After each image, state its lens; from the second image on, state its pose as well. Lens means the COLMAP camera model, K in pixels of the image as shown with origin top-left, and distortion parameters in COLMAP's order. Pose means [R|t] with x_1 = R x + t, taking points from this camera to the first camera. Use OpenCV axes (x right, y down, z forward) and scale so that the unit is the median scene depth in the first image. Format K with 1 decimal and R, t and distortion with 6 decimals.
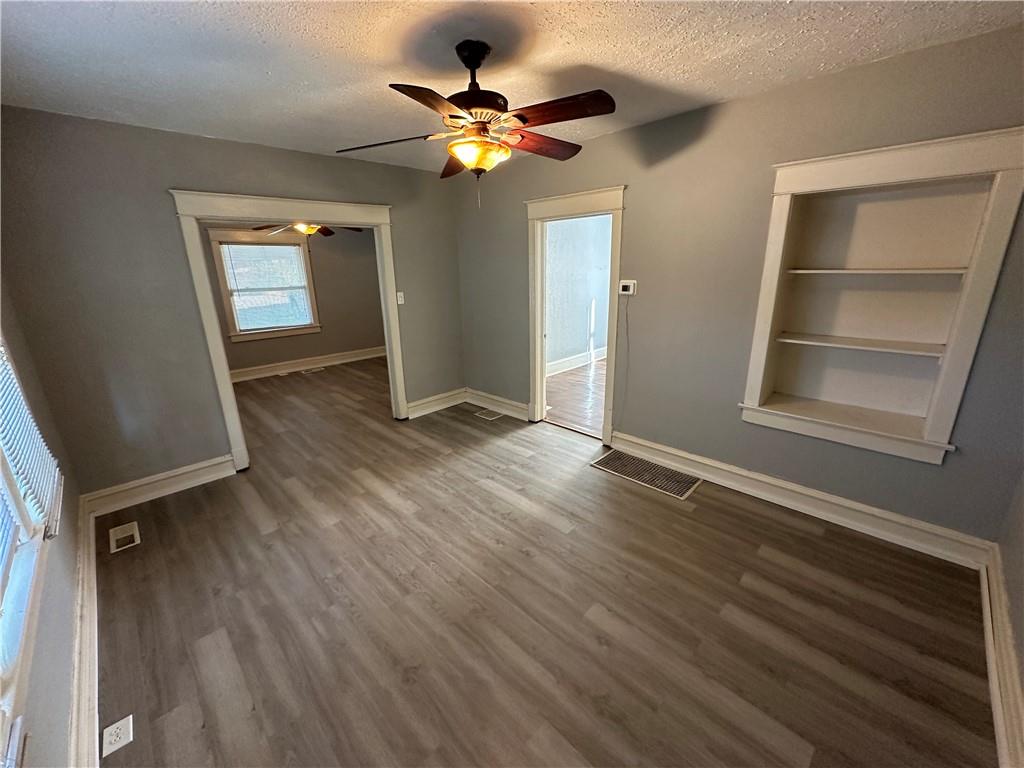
lens RADIAL K [[407.7, 0, 512.0], [0, 407.7, 384.0], [0, 0, 1]] dist [-0.003215, 0.000402]
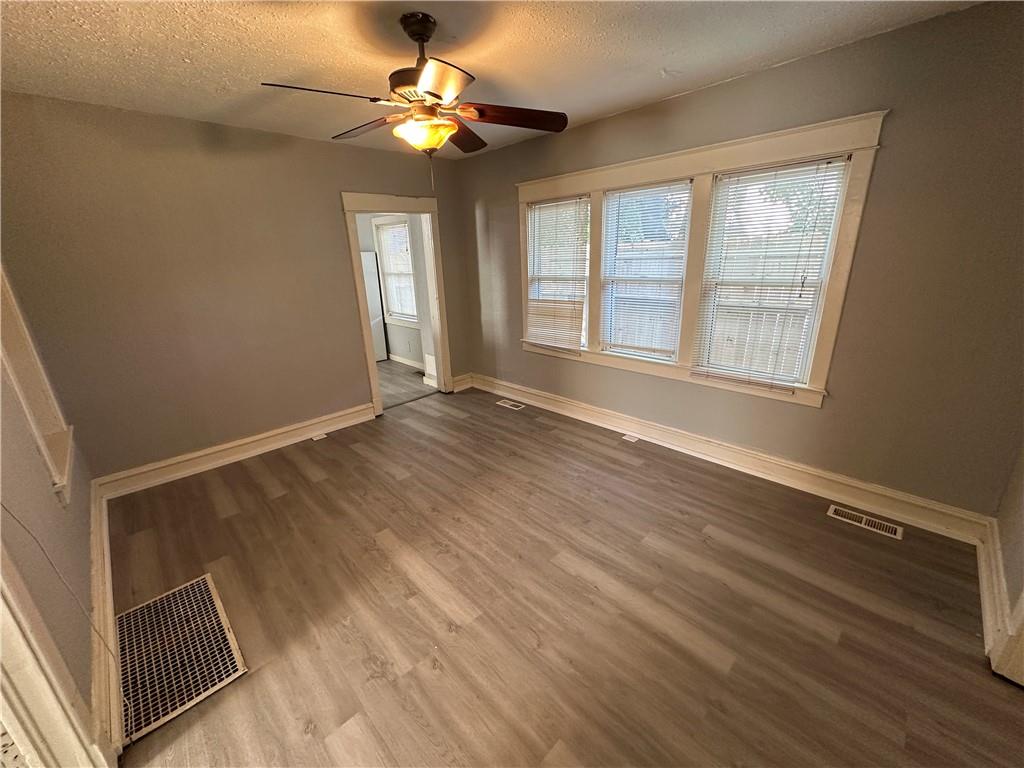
lens RADIAL K [[407.7, 0, 512.0], [0, 407.7, 384.0], [0, 0, 1]] dist [-0.003215, 0.000402]
pose [[-0.998061, 0.055002, 0.029151, -0.176606], [0.061840, 0.822380, 0.565568, -0.378058], [0.007134, 0.566274, -0.824186, 1.340073]]
